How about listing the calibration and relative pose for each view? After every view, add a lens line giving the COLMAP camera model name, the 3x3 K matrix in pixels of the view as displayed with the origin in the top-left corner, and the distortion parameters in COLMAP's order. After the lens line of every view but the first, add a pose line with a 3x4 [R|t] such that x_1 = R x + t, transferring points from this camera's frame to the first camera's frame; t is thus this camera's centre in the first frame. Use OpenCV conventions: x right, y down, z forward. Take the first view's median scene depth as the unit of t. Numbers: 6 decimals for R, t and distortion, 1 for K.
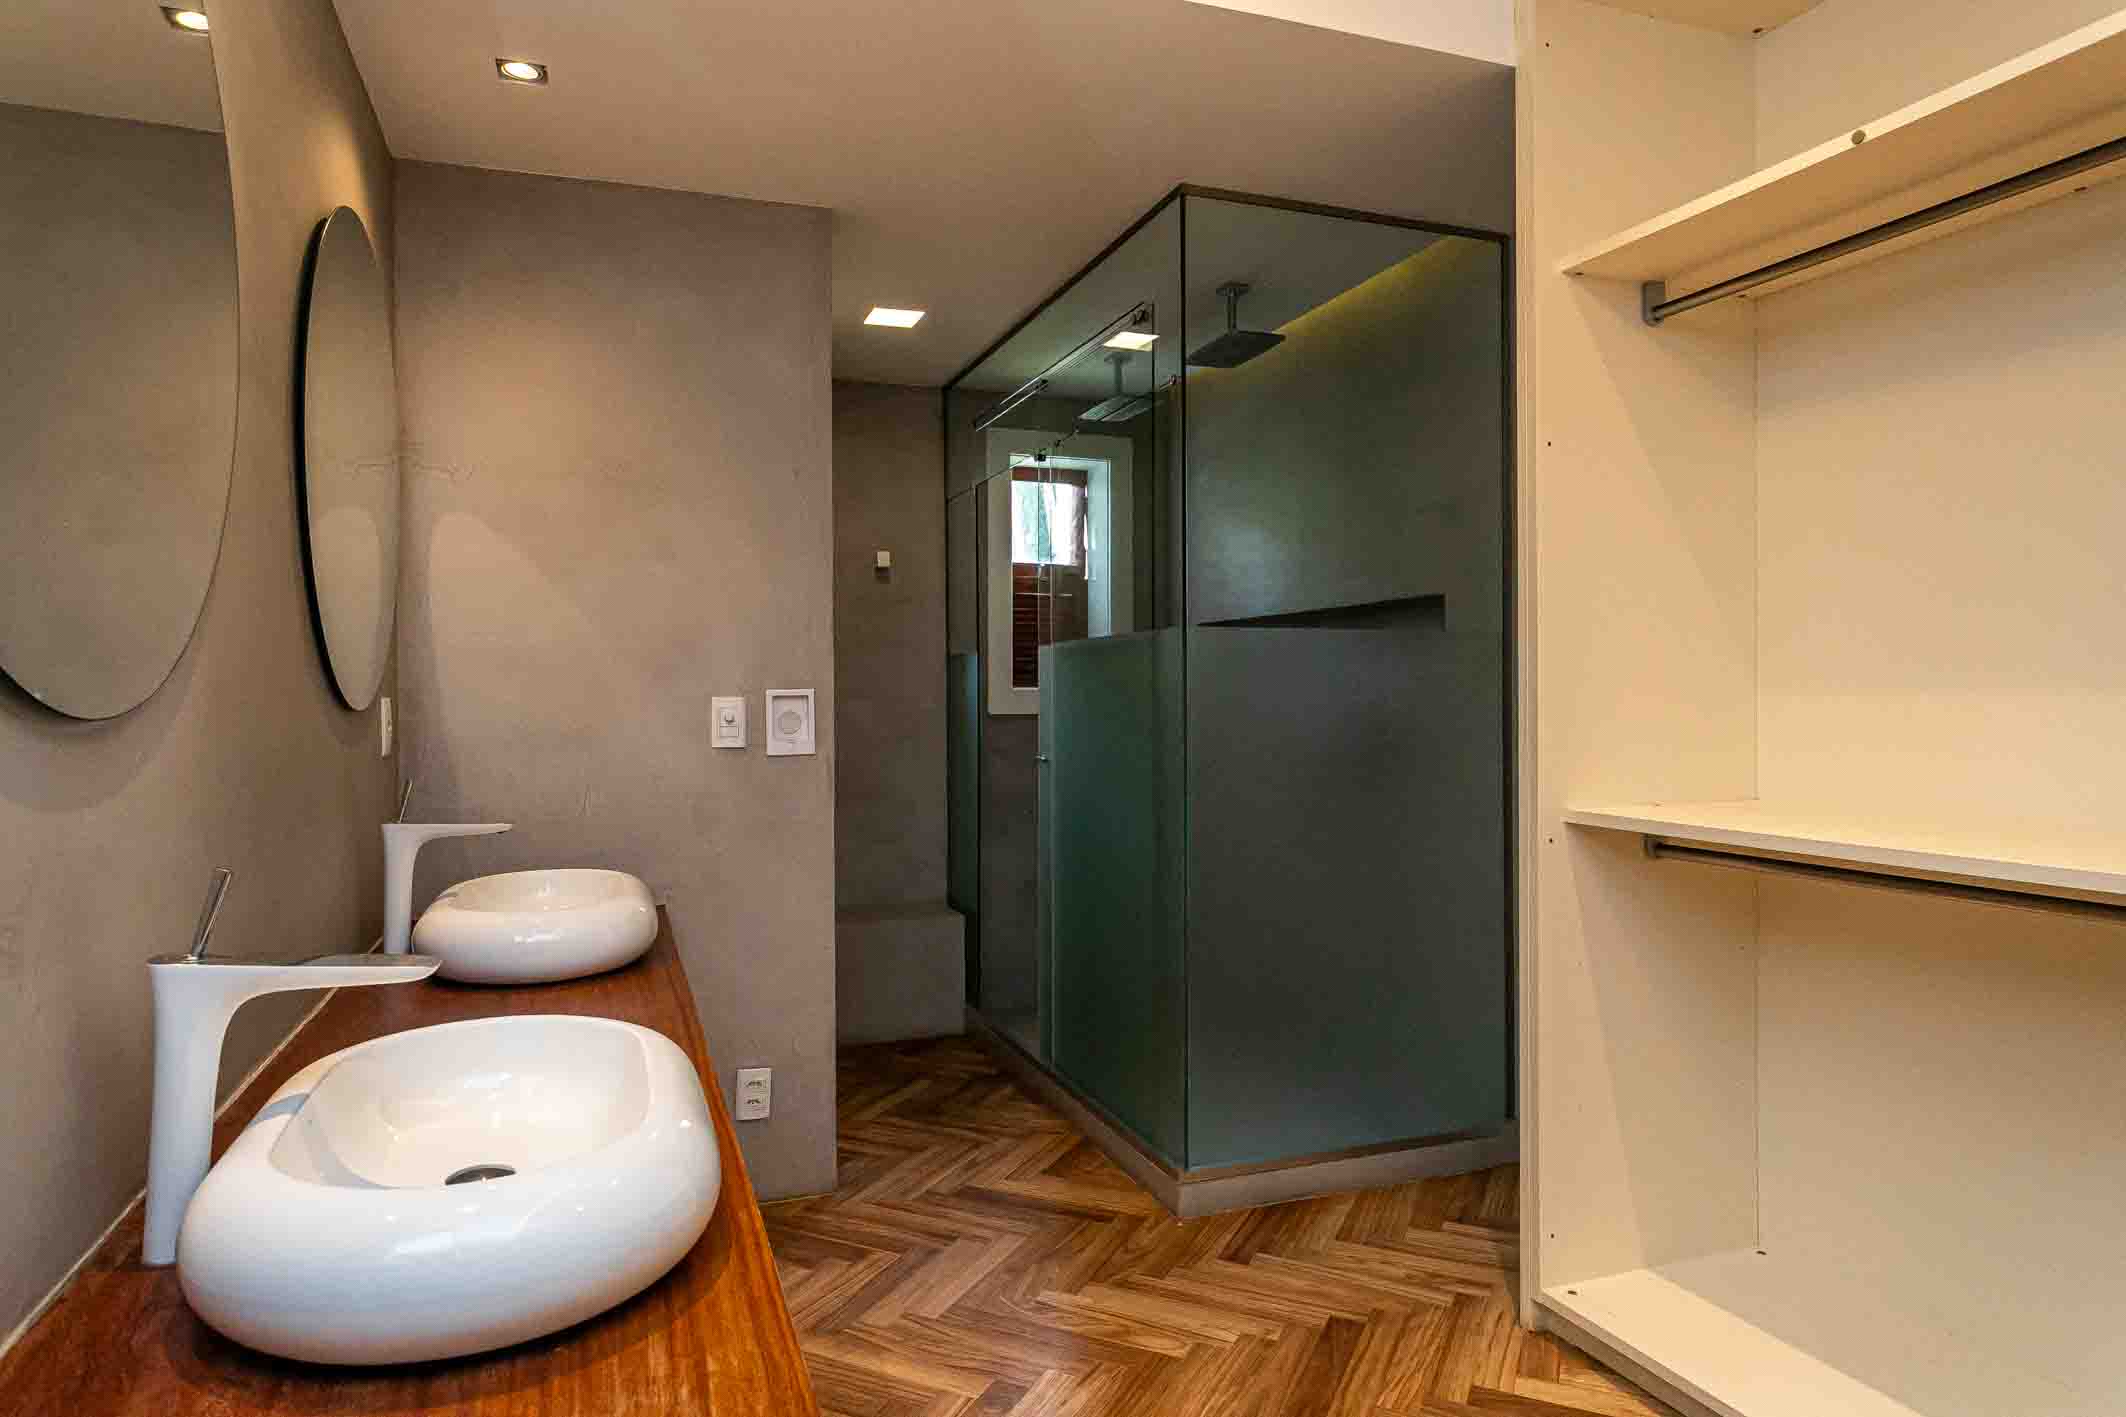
lens RADIAL K [[1286.5, 0, 1062.7], [0, 1286.5, 701.3], [0, 0, 1]] dist [-0.008312, 0.001910]
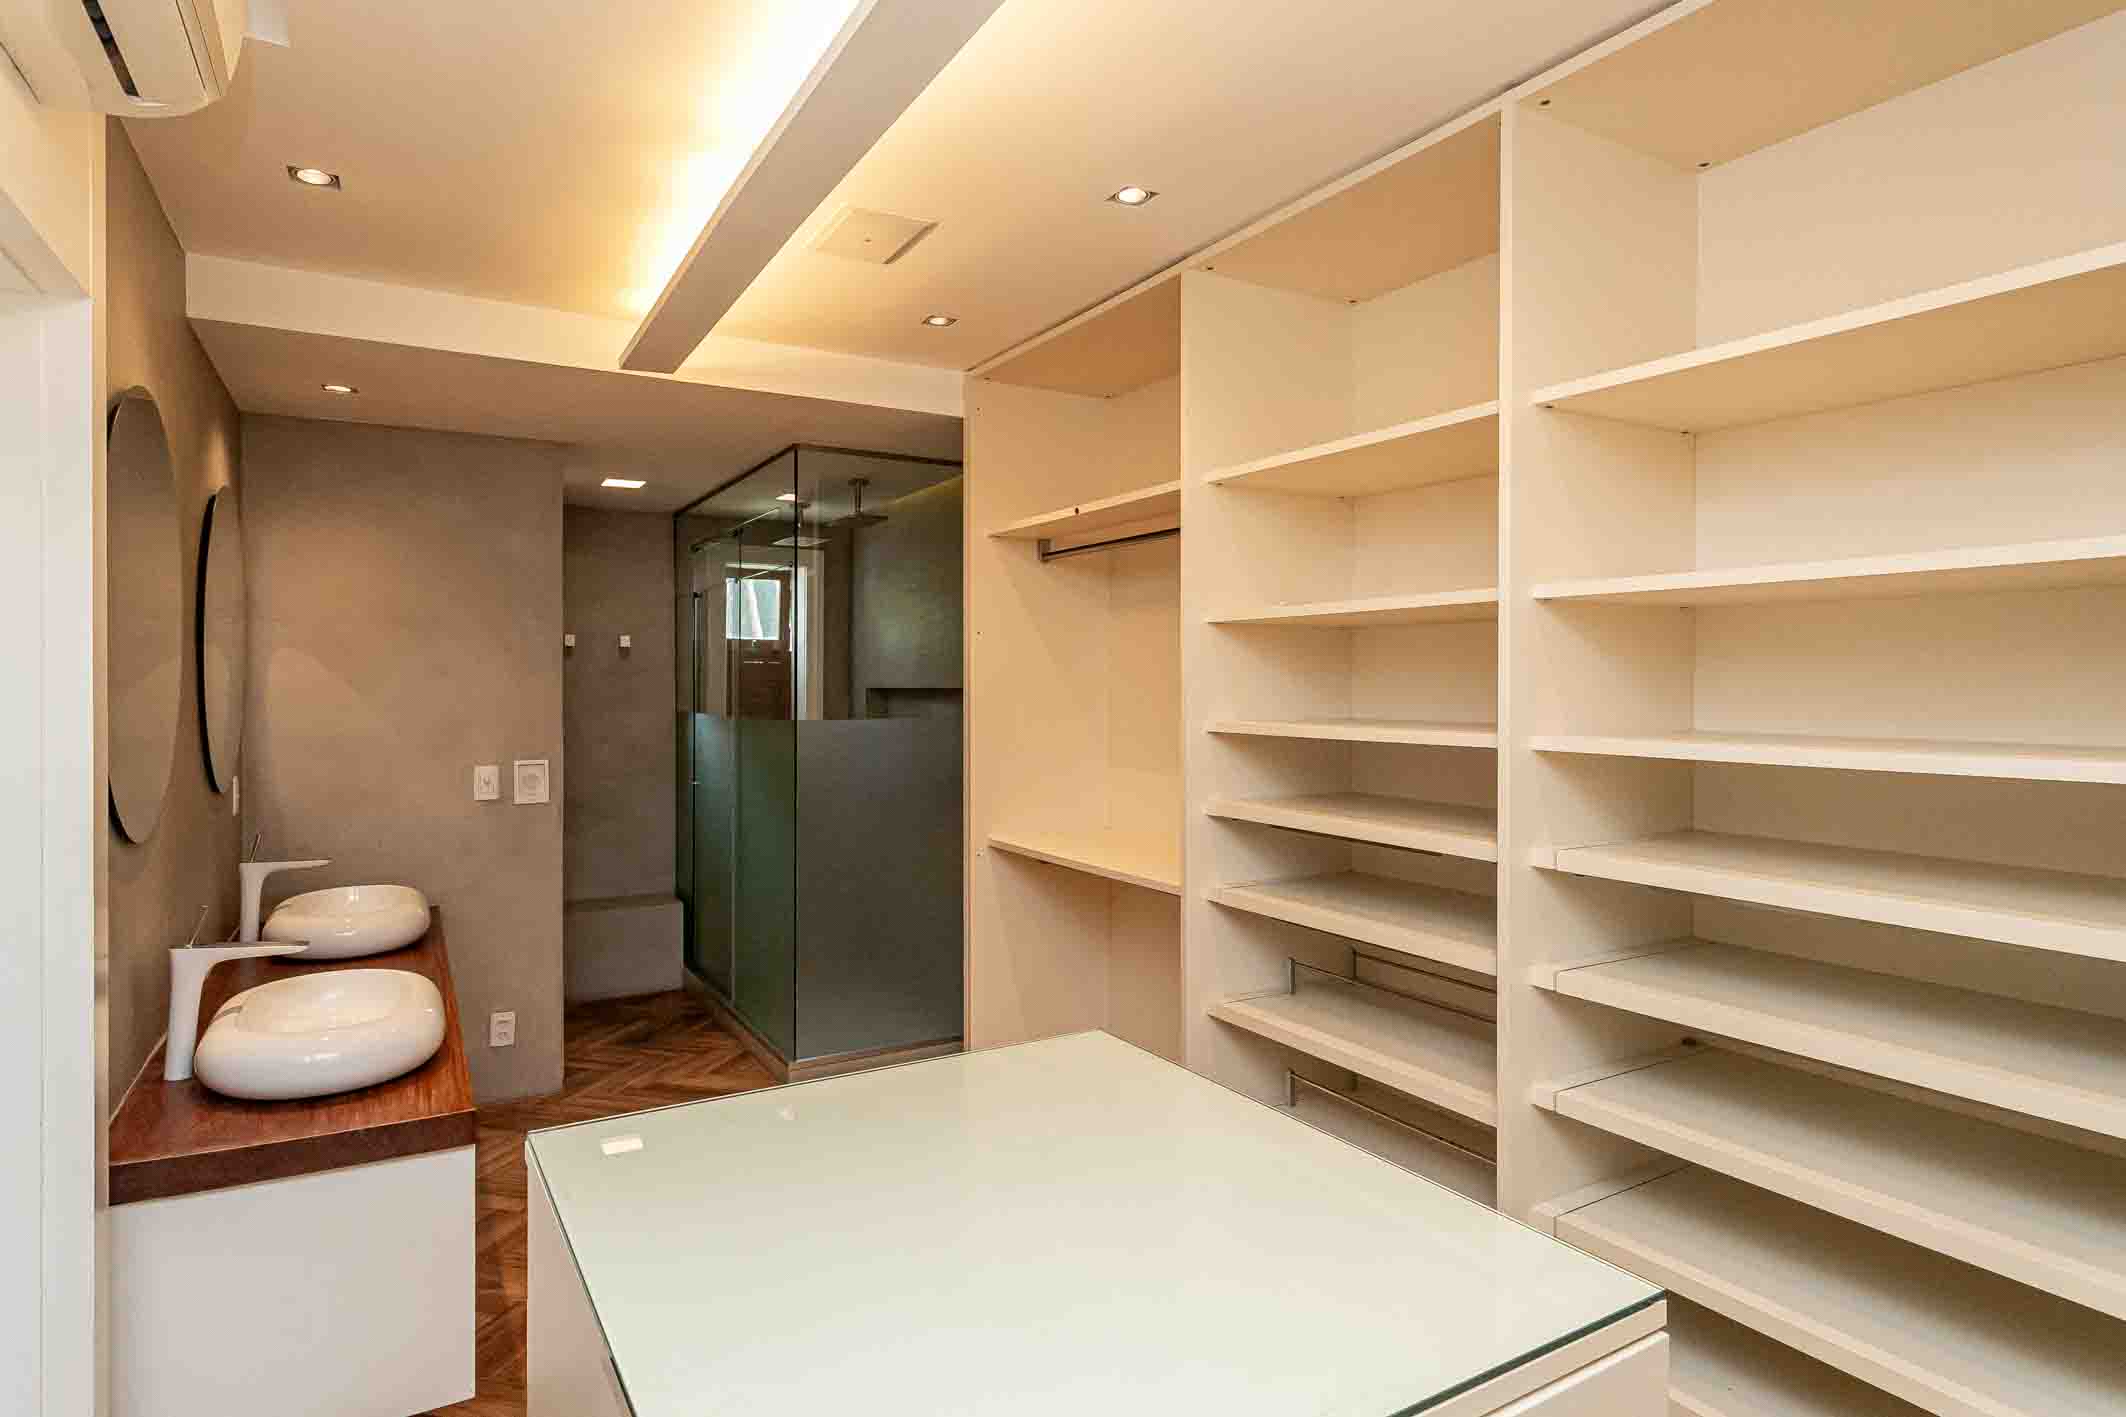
lens RADIAL K [[1156.9, 0, 1104.9], [0, 1156.9, 694.9], [0, 0, 1]] dist [-0.011255, 0.007930]
pose [[0.978986, 0.003797, 0.203891, 0.171428], [-0.003286, 0.999991, -0.002844, -0.084745], [-0.203900, 0.002114, 0.978989, -0.464156]]
